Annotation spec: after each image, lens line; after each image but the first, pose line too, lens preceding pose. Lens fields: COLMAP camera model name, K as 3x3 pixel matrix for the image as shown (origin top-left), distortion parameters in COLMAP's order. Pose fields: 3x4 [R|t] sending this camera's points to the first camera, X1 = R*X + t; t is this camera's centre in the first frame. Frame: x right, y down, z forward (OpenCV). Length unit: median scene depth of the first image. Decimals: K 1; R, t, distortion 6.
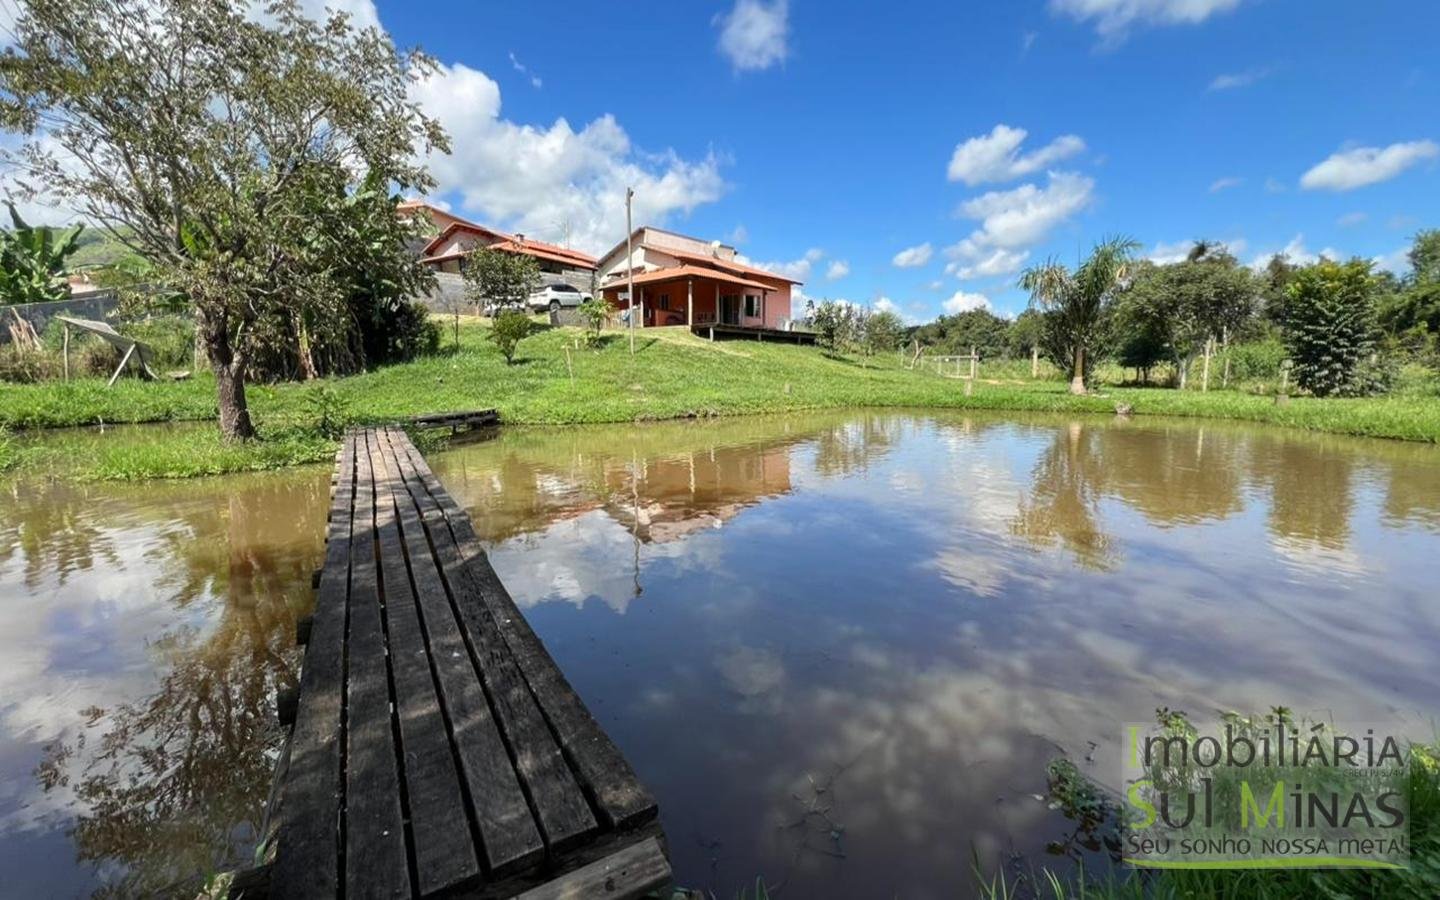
lens RADIAL K [[585.8, 0, 706.5], [0, 585.8, 440.2], [0, 0, 1]] dist [-0.001762, 0.000504]
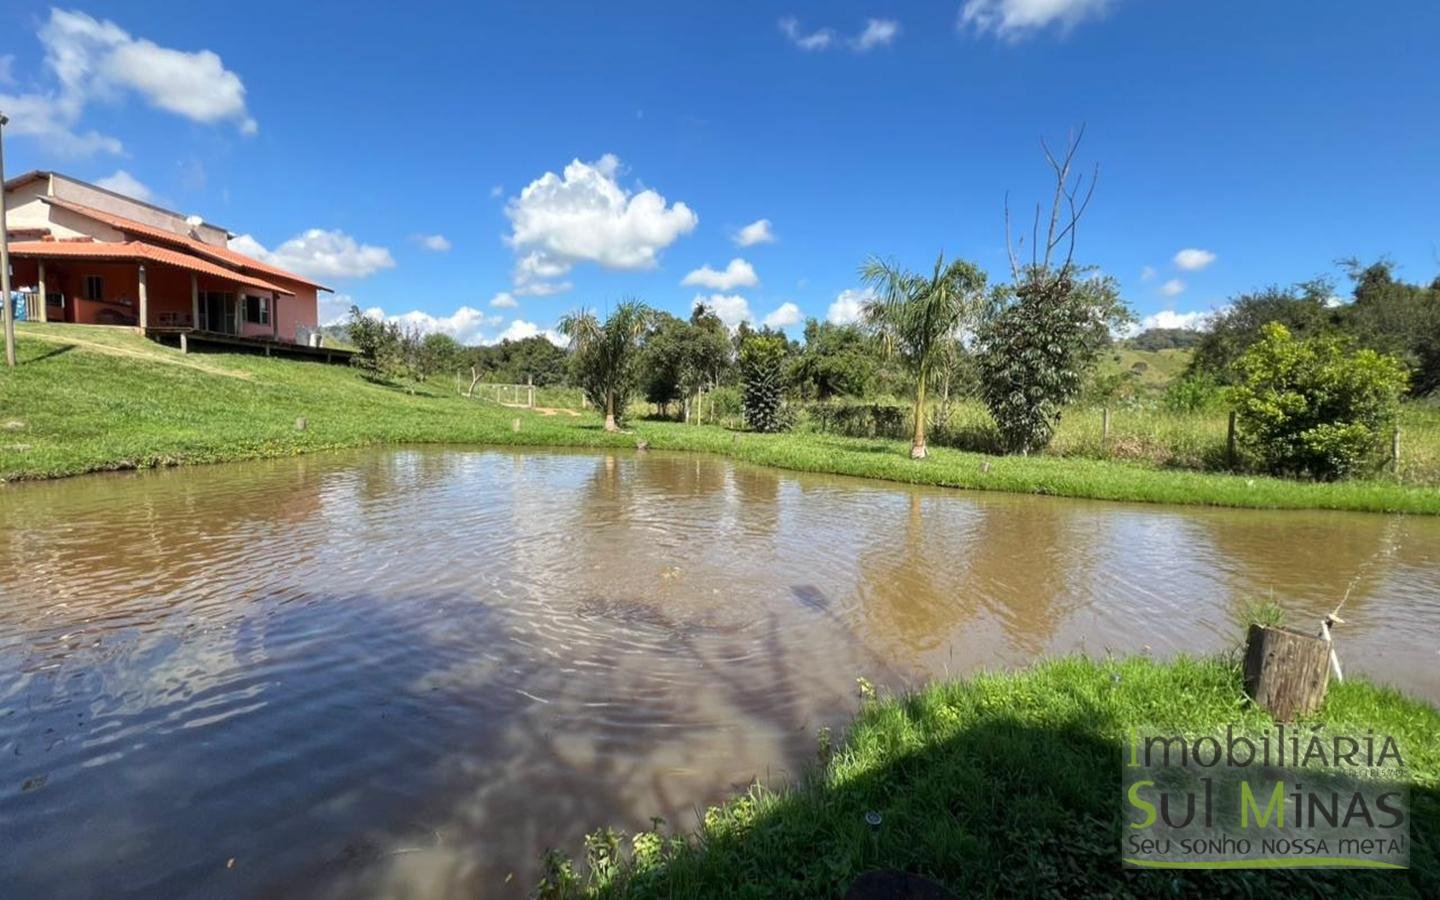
lens RADIAL K [[585.8, 0, 724.4], [0, 585.8, 445.4], [0, 0, 1]] dist [-0.001762, 0.000504]
pose [[0.746957, -0.020209, 0.664565, 0.025276], [0.035650, 0.999317, -0.009681, -0.020151], [-0.663916, 0.030923, 0.747168, -0.003394]]
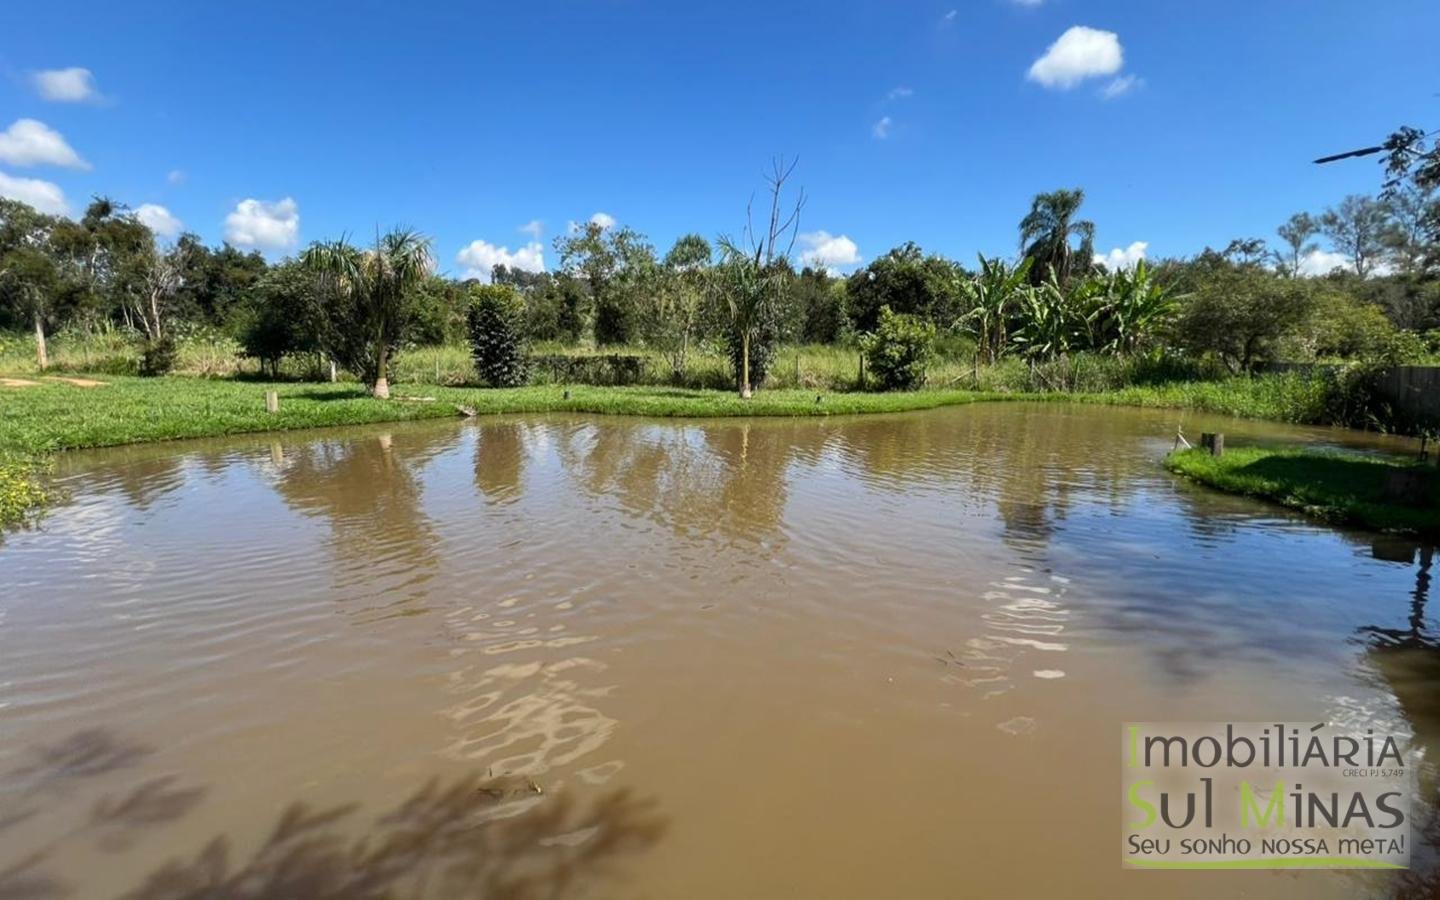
lens RADIAL K [[585.8, 0, 721.0], [0, 585.8, 437.3], [0, 0, 1]] dist [-0.001762, 0.000504]
pose [[-0.061787, -0.138504, 0.988433, -0.220209], [0.096623, 0.984843, 0.144041, -0.069753], [-0.993401, 0.104405, -0.047468, 0.387864]]
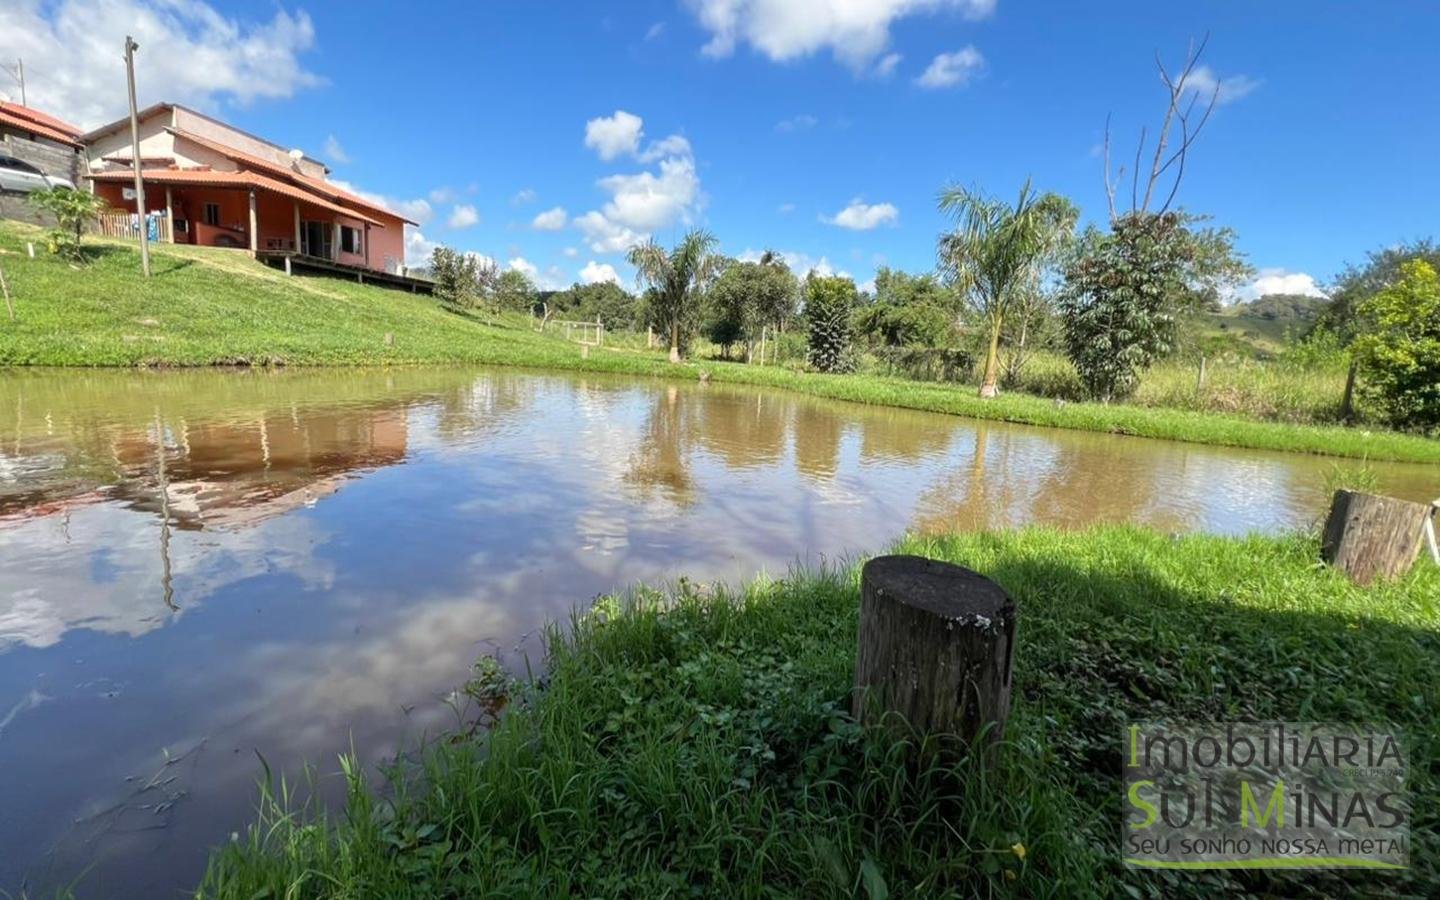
lens RADIAL K [[585.8, 0, 722.7], [0, 585.8, 439.3], [0, 0, 1]] dist [-0.001762, 0.000504]
pose [[0.814813, -0.025097, 0.579181, 0.023627], [-0.008527, 0.998436, 0.055260, 0.006179], [-0.579661, -0.049965, 0.813324, -0.007151]]
